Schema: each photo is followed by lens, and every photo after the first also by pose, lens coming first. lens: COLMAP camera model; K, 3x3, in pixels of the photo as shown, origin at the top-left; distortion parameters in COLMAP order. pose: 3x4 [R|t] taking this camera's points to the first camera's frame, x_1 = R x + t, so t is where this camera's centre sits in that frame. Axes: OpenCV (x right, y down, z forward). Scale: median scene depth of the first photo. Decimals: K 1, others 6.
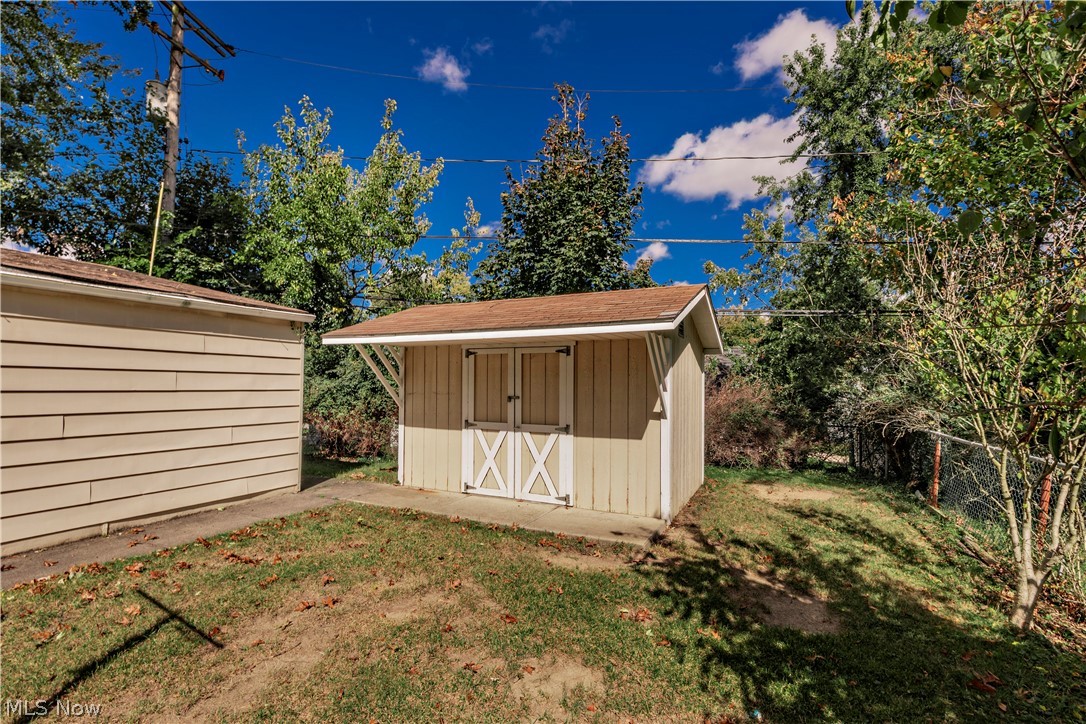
lens RADIAL K [[505.1, 0, 541.4], [0, 505.1, 367.0], [0, 0, 1]] dist [-0.004331, -0.000521]
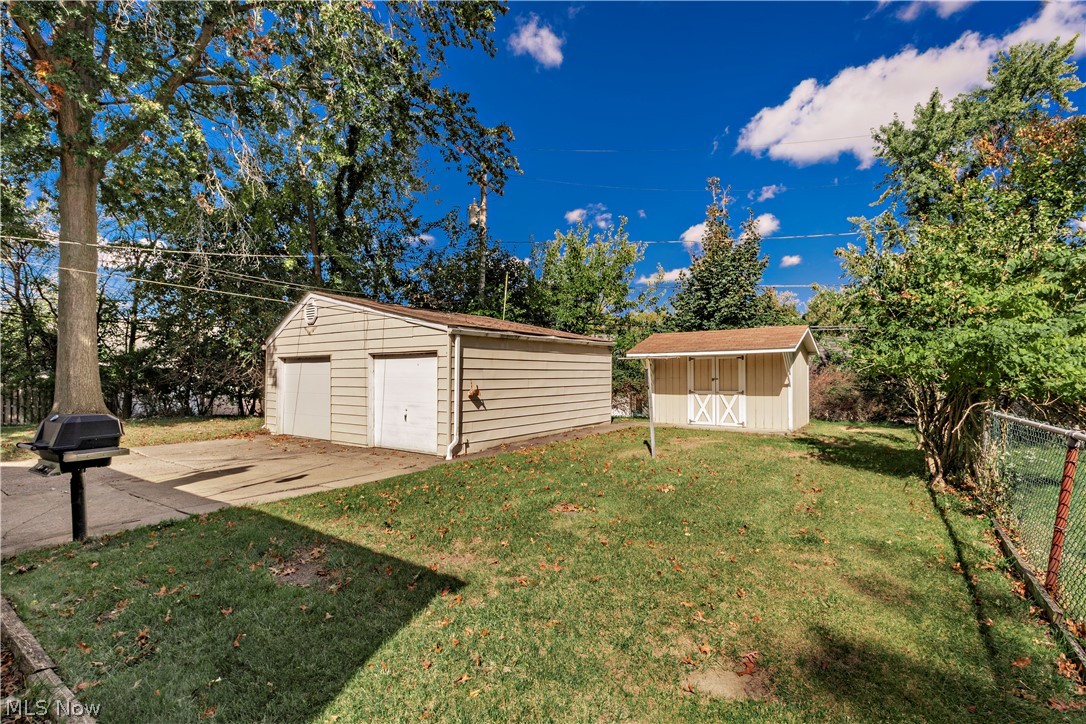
lens RADIAL K [[505.1, 0, 544.5], [0, 505.1, 364.9], [0, 0, 1]] dist [-0.004331, -0.000521]
pose [[0.980983, -0.025051, -0.192469, -0.350386], [0.028872, 0.999437, 0.017074, -0.057819], [0.191933, -0.022306, 0.981155, -1.260006]]
